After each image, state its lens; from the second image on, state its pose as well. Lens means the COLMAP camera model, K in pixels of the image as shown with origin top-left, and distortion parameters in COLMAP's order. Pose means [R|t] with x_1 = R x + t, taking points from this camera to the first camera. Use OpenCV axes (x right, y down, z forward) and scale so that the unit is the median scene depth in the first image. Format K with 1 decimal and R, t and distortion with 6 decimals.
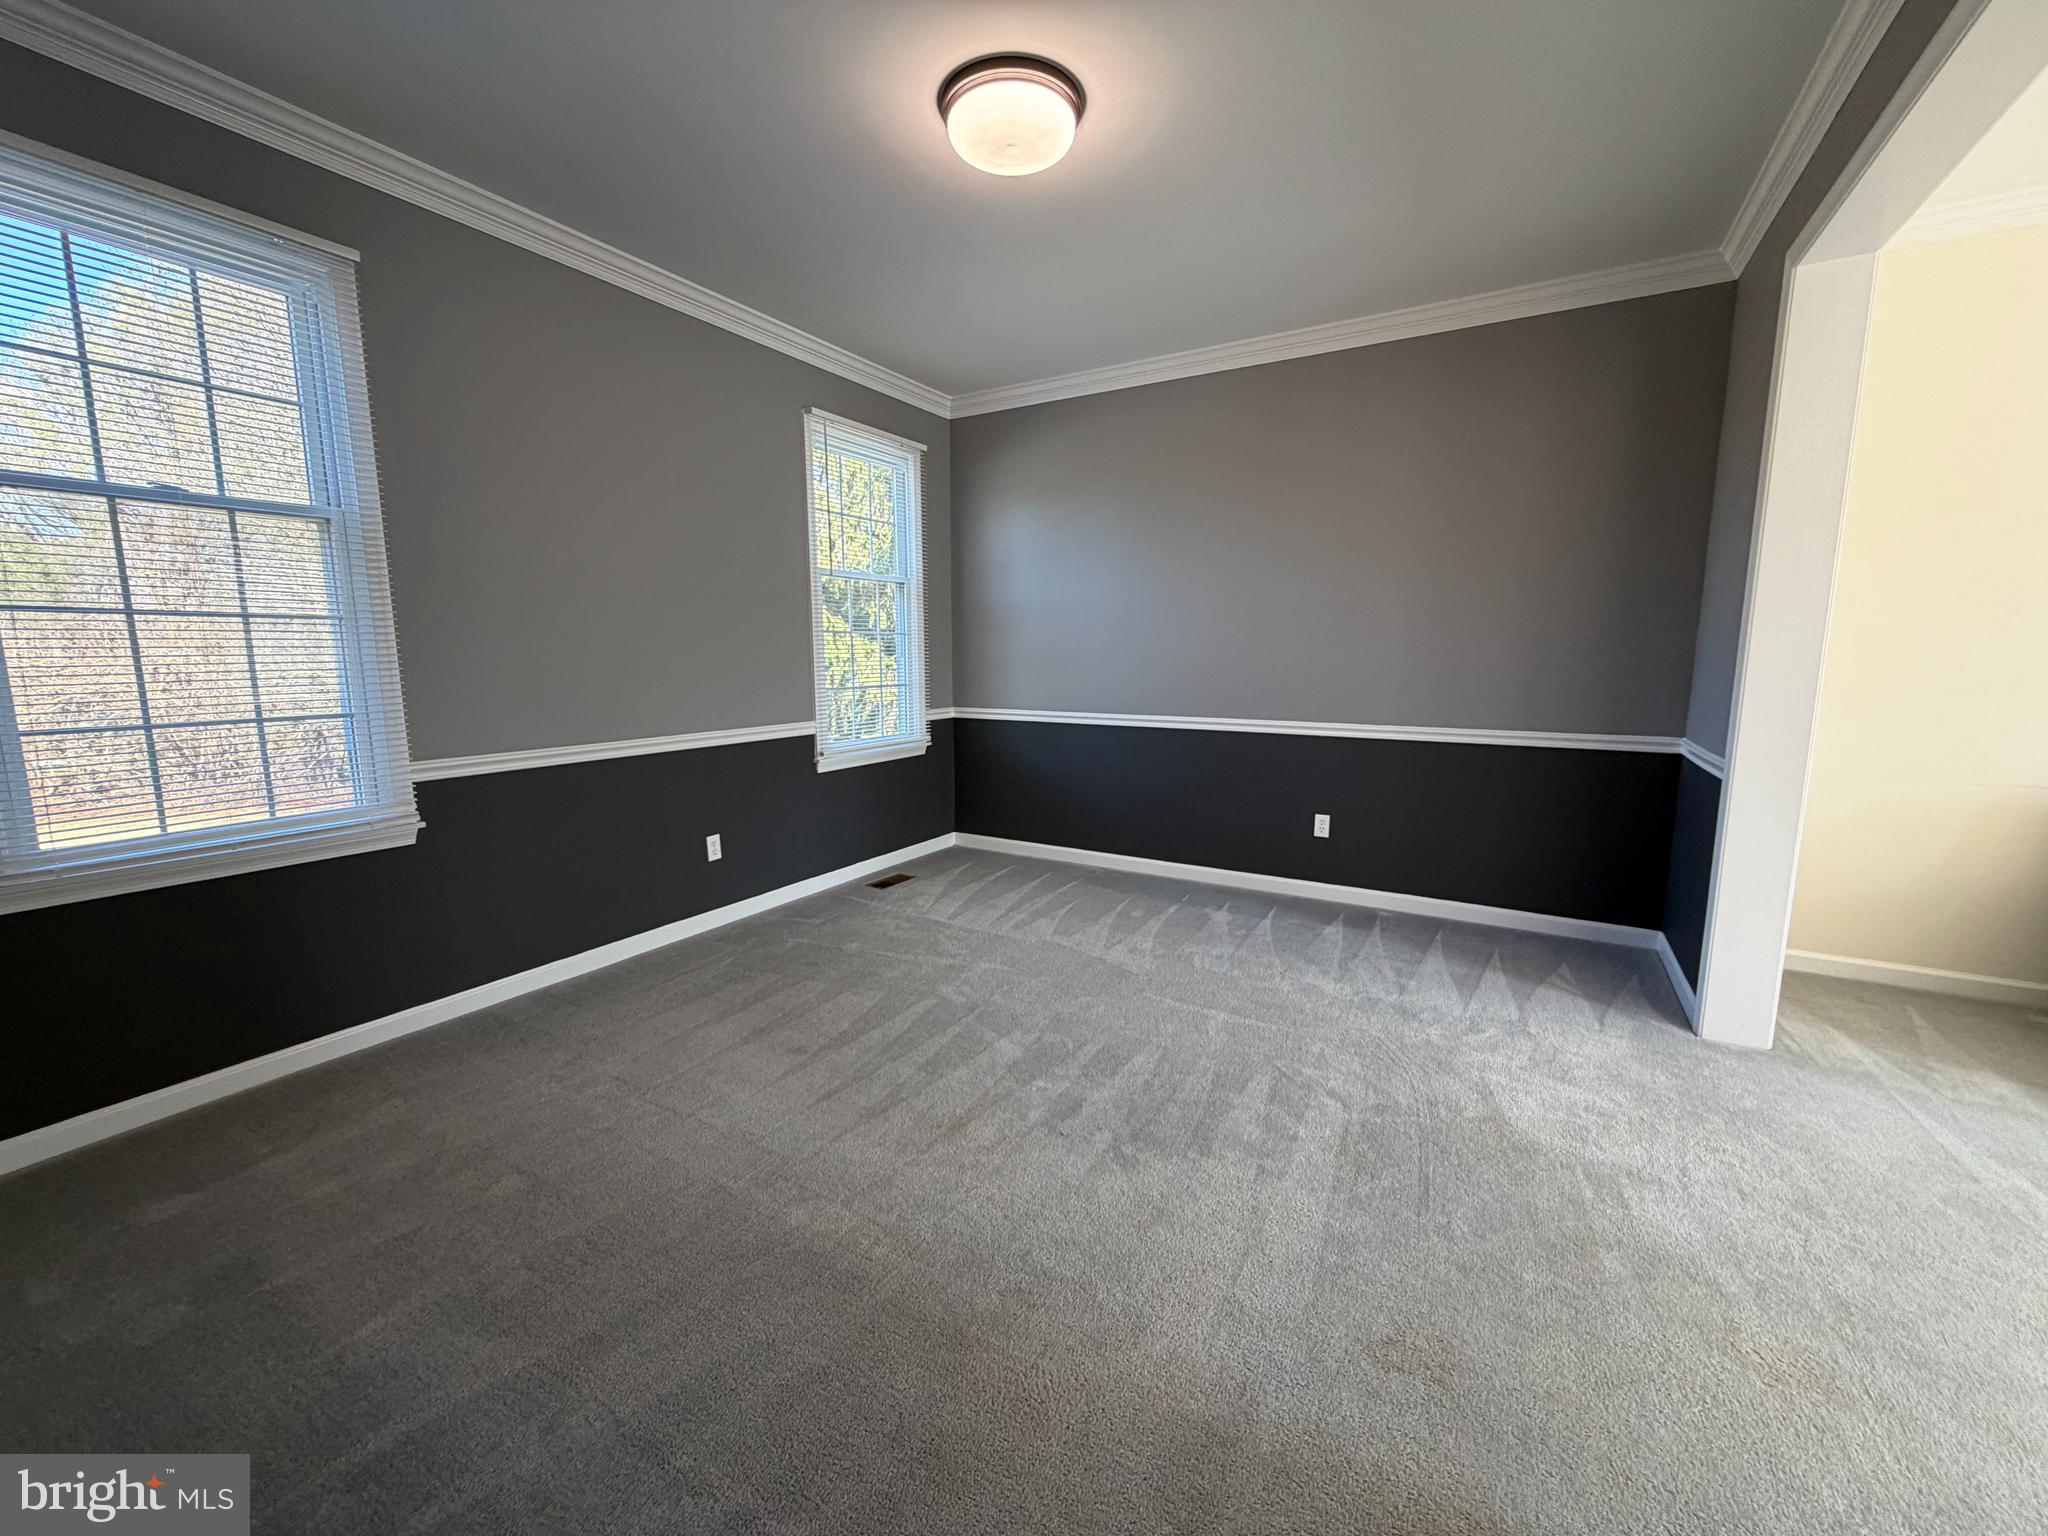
lens RADIAL K [[816.9, 0, 1020.7], [0, 816.9, 768.1], [0, 0, 1]] dist [0.001149, 0.000077]
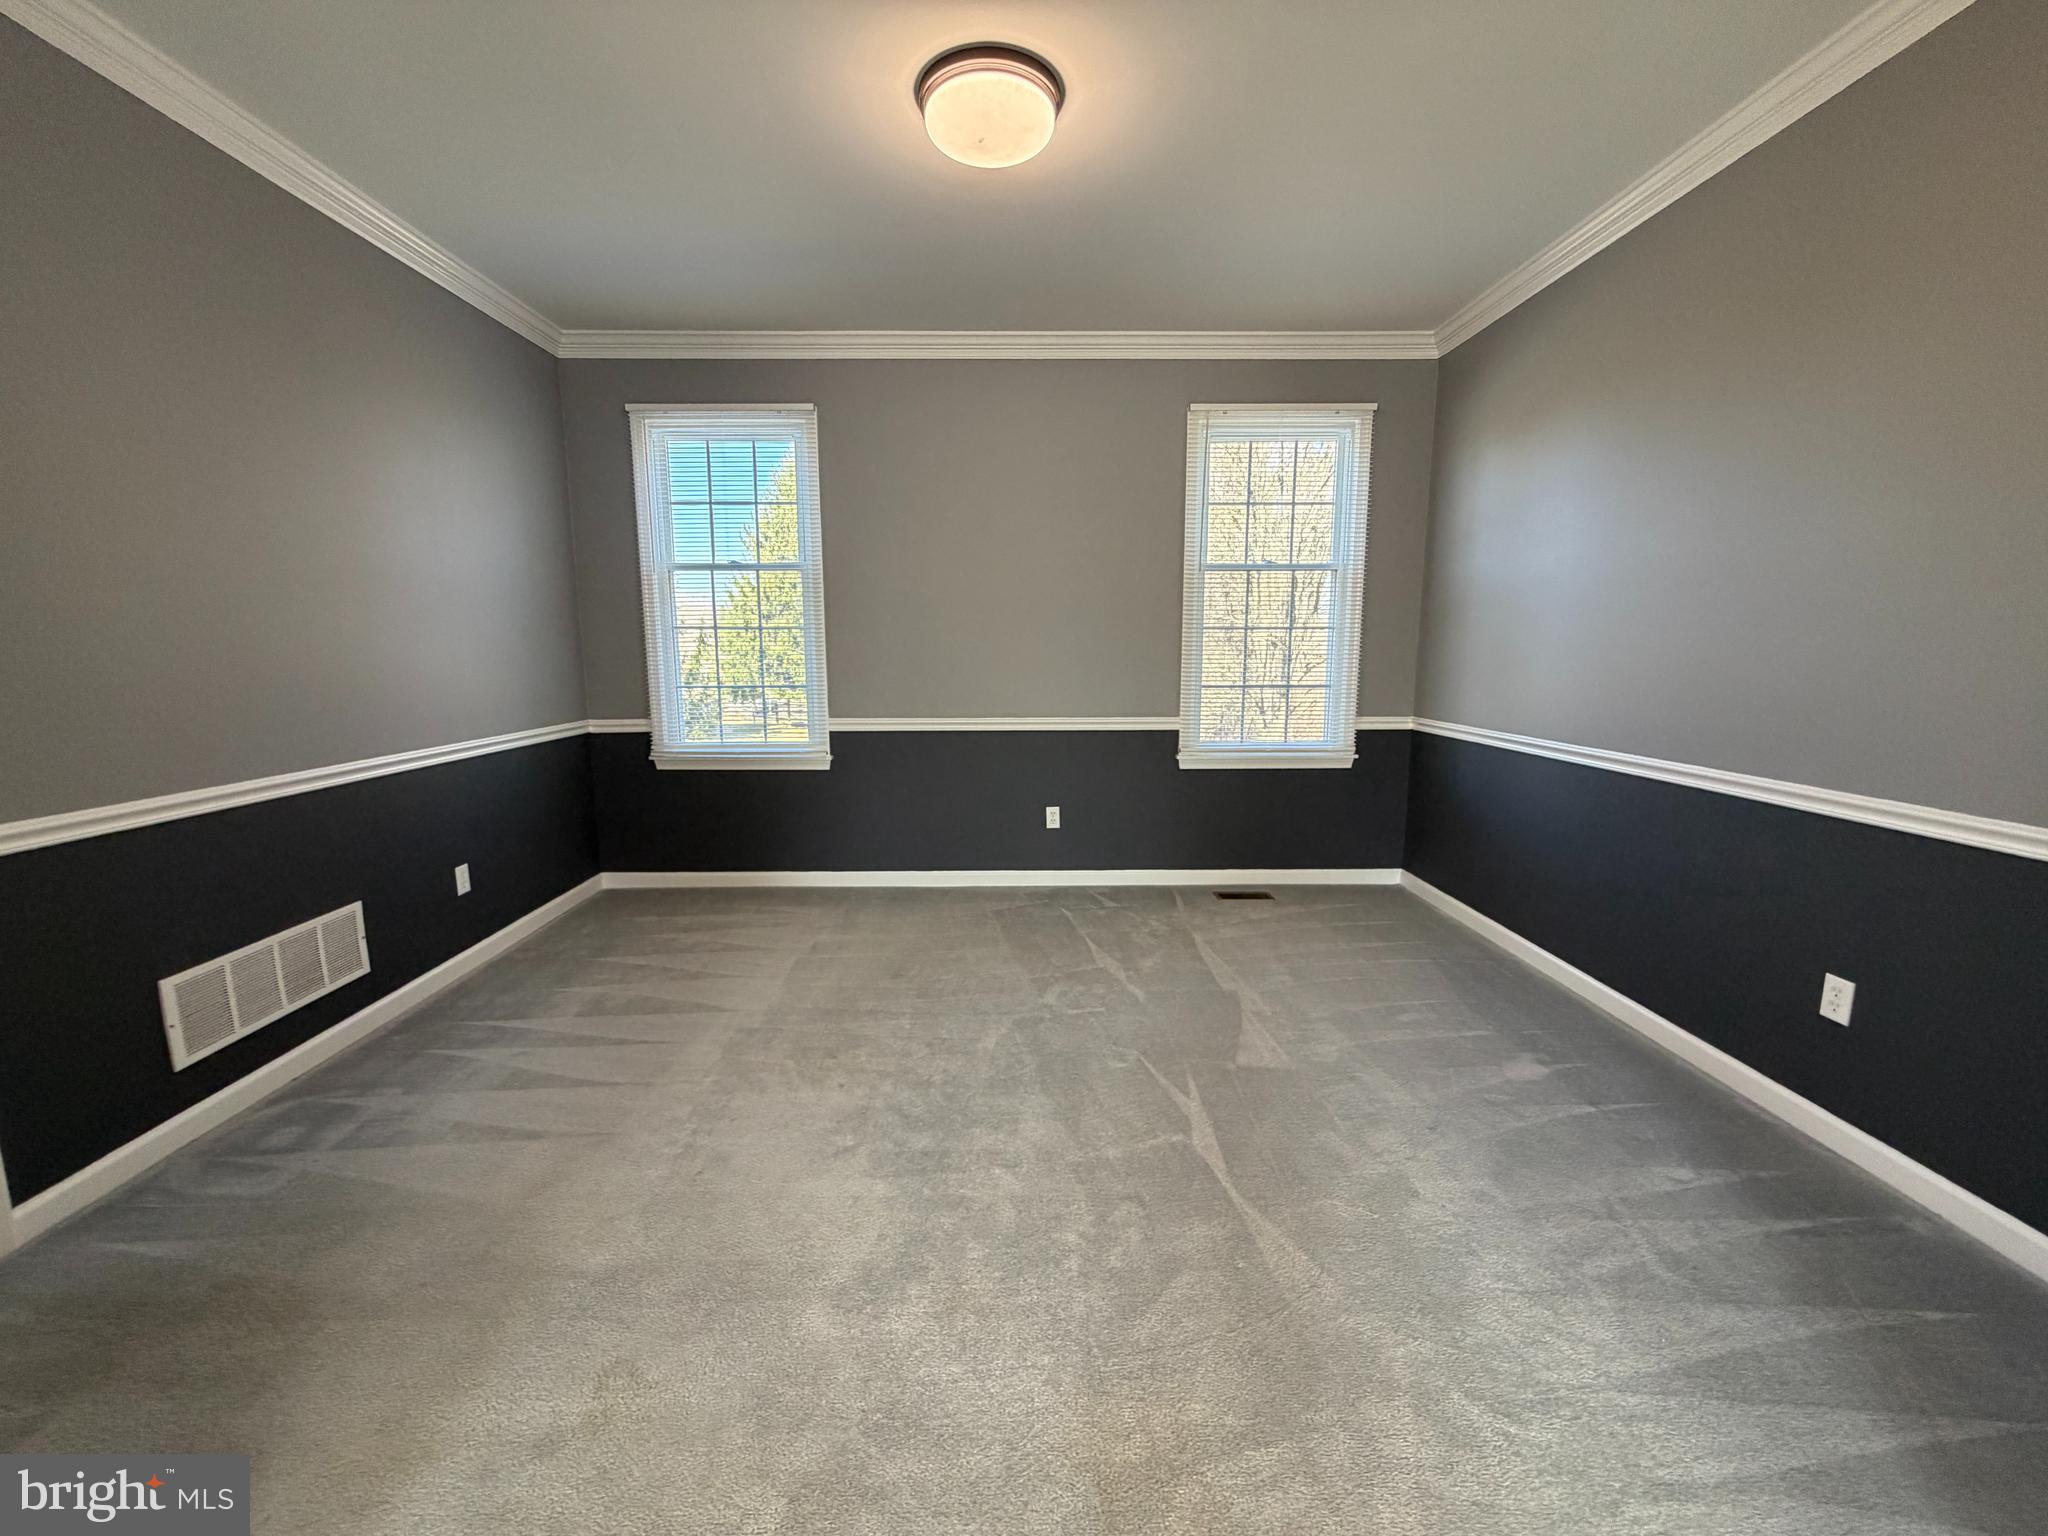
lens RADIAL K [[816.9, 0, 1018.9], [0, 816.9, 770.4], [0, 0, 1]] dist [0.001149, 0.000077]
pose [[0.521974, 0.127835, -0.843328, 0.529940], [-0.119434, 0.989919, 0.076132, -0.047979], [0.844559, 0.060983, 0.531979, 0.312551]]
